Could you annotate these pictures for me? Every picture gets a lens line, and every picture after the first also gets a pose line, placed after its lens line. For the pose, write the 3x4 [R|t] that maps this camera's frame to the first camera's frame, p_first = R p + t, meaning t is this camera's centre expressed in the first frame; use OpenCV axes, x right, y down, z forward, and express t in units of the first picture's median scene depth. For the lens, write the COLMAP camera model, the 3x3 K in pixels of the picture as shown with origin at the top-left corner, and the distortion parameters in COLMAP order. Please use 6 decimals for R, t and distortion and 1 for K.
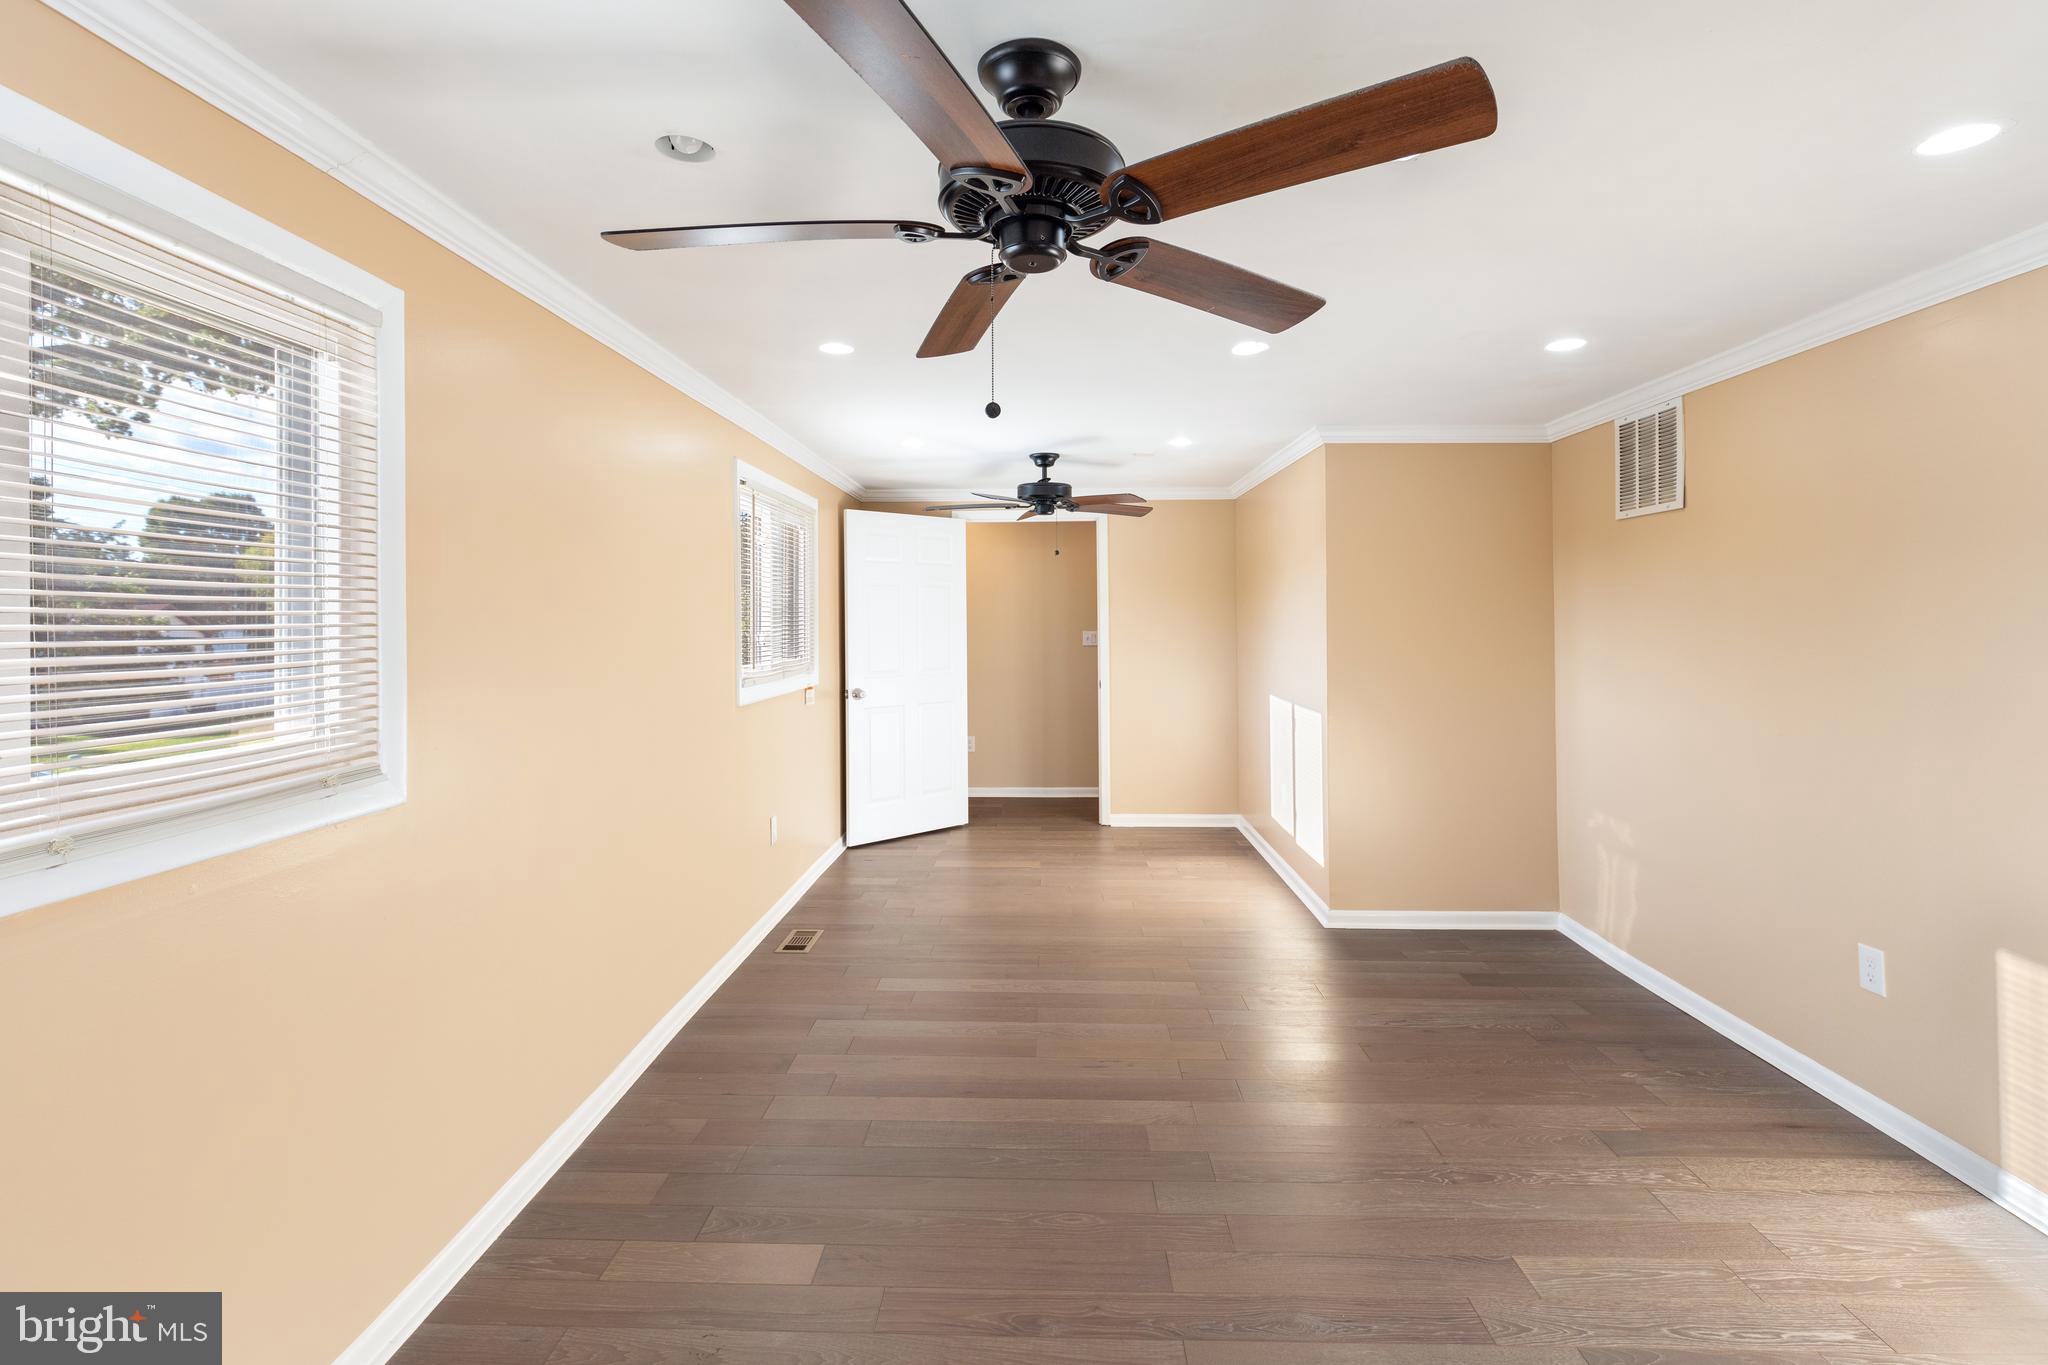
lens RADIAL K [[947.4, 0, 1039.0], [0, 947.4, 616.6], [0, 0, 1]] dist [-0.000035, -0.001119]
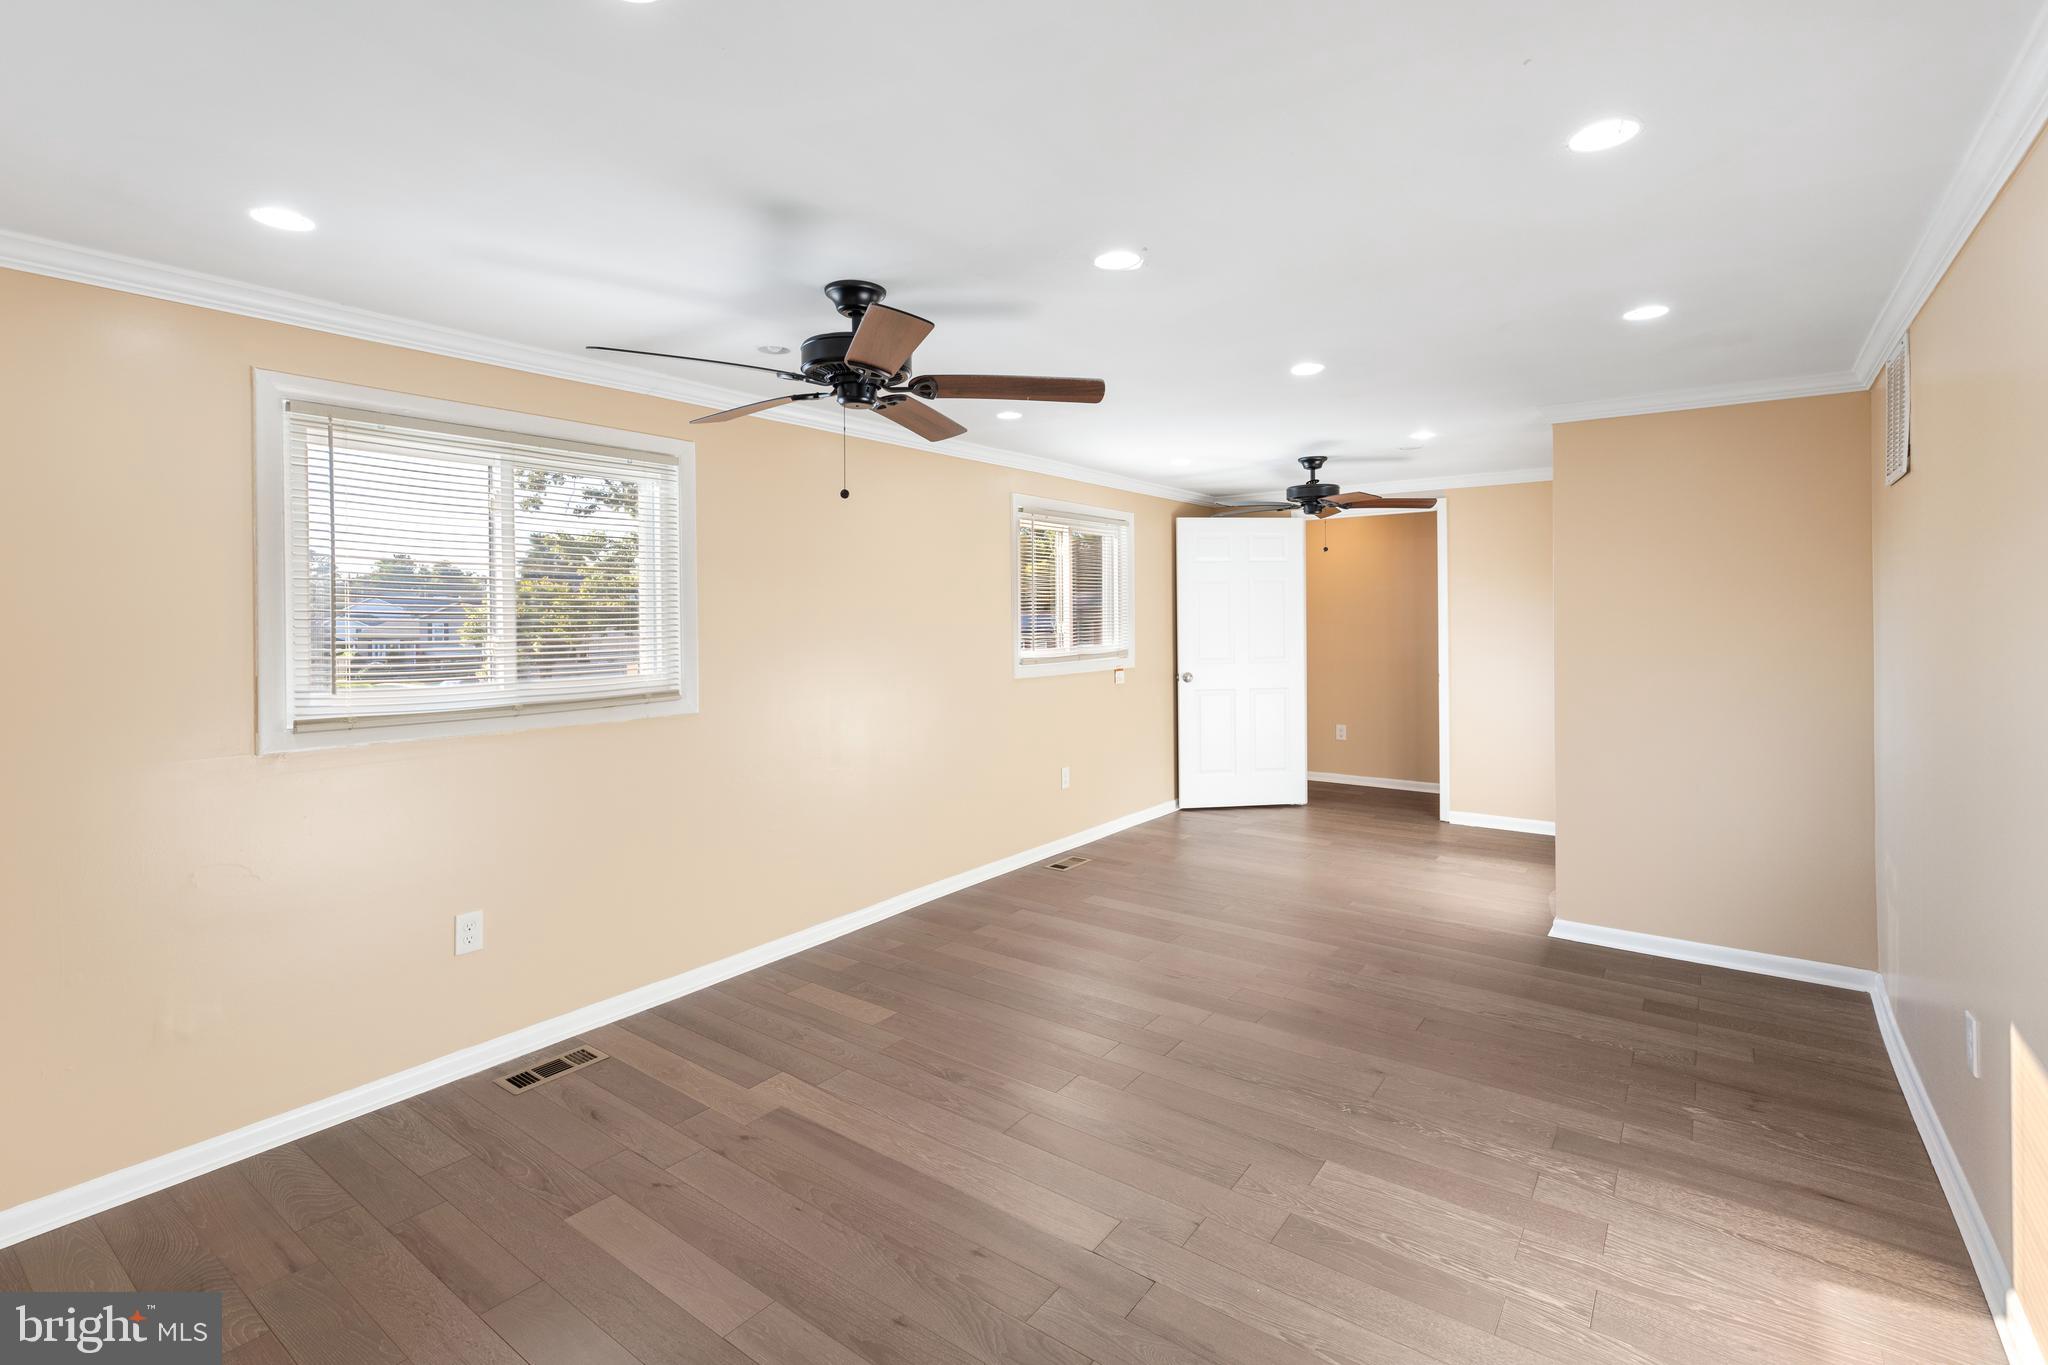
lens RADIAL K [[948.5, 0, 1020.4], [0, 948.5, 628.4], [0, 0, 1]] dist [-0.001202, -0.000644]
pose [[0.814920, 0.005296, -0.579549, 0.525304], [0.006816, 0.999802, 0.018720, -0.002027], [0.579533, -0.019205, 0.814722, -0.095088]]
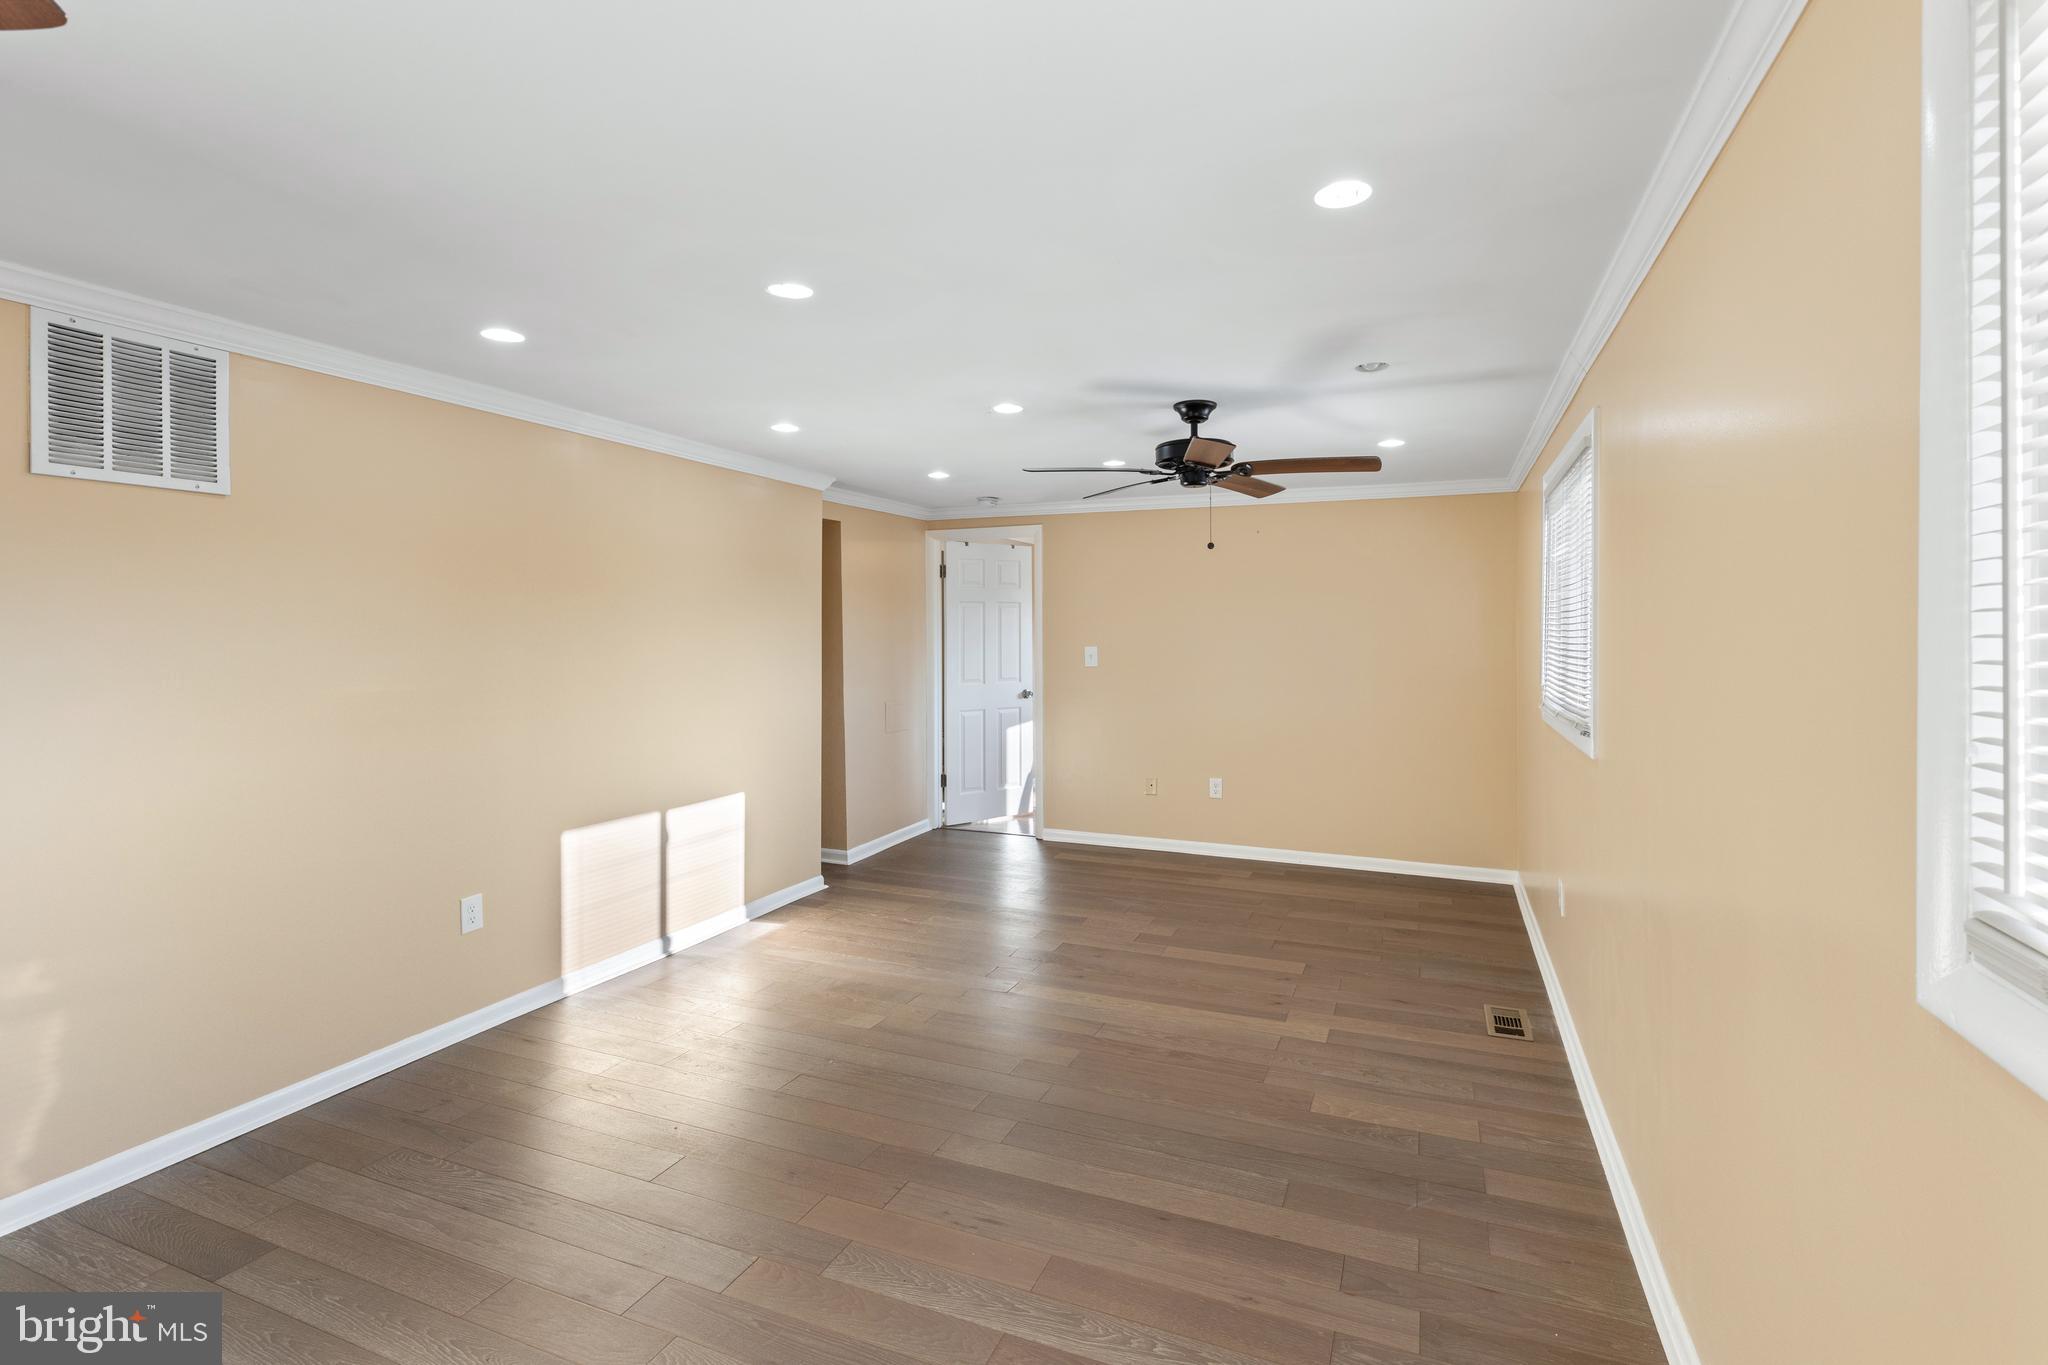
lens RADIAL K [[947.4, 0, 1039.0], [0, 947.4, 616.6], [0, 0, 1]] dist [-0.000035, -0.001119]
pose [[-0.929642, 0.009333, 0.368345, -0.226647], [0.002145, 0.999799, -0.019919, 0.002395], [-0.368457, -0.017727, -0.929476, 1.463282]]
